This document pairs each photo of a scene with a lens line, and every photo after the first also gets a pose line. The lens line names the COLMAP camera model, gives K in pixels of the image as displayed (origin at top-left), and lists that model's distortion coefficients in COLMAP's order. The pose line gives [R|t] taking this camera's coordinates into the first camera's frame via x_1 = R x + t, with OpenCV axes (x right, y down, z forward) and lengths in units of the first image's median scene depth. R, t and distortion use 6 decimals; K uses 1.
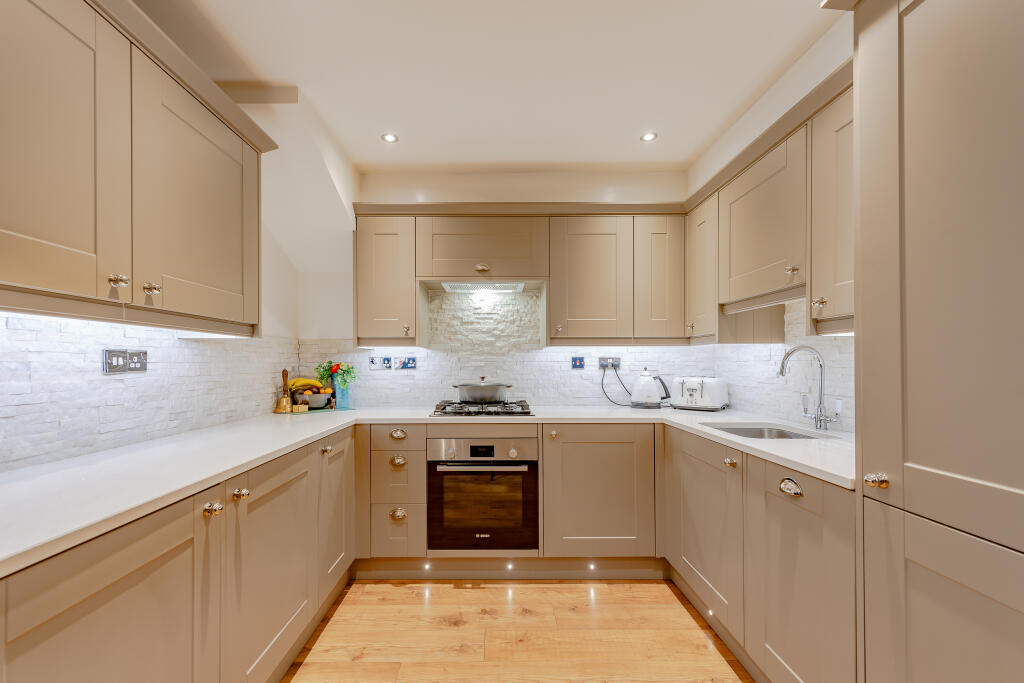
lens RADIAL K [[410.5, 0, 496.9], [0, 410.5, 359.0], [0, 0, 1]] dist [0.010066, -0.000027]
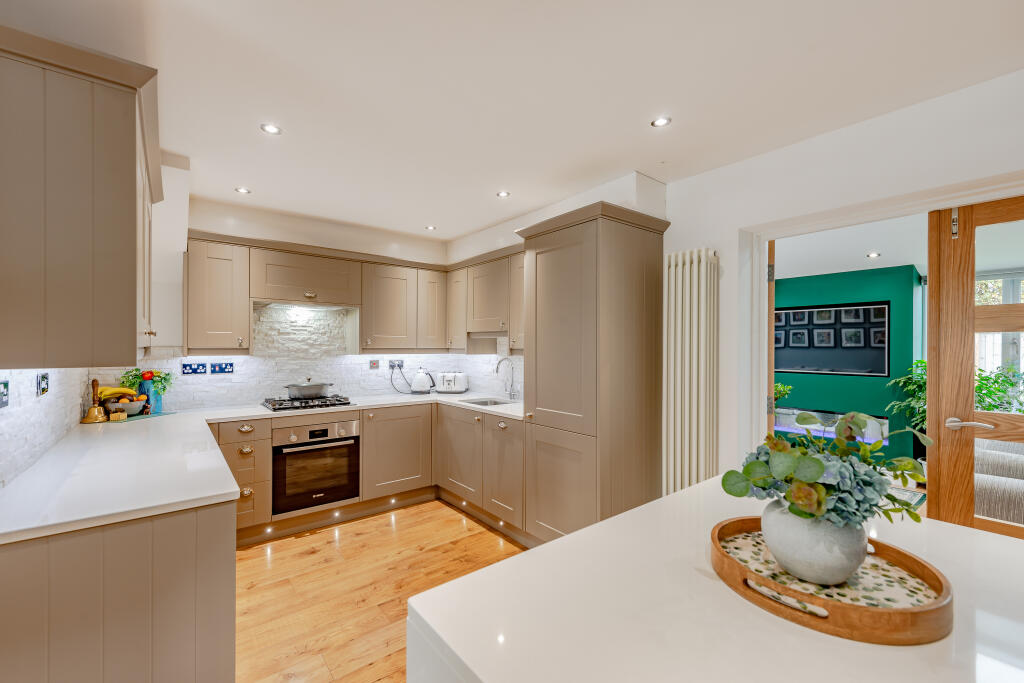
lens RADIAL K [[428.1, 0, 512.2], [0, 428.1, 343.9], [0, 0, 1]] dist [-0.003028, -0.000365]
pose [[0.779356, 0.006391, 0.626548, -0.417589], [-0.009571, 0.999953, 0.001706, -0.081260], [-0.626508, -0.007326, 0.779381, -0.499189]]
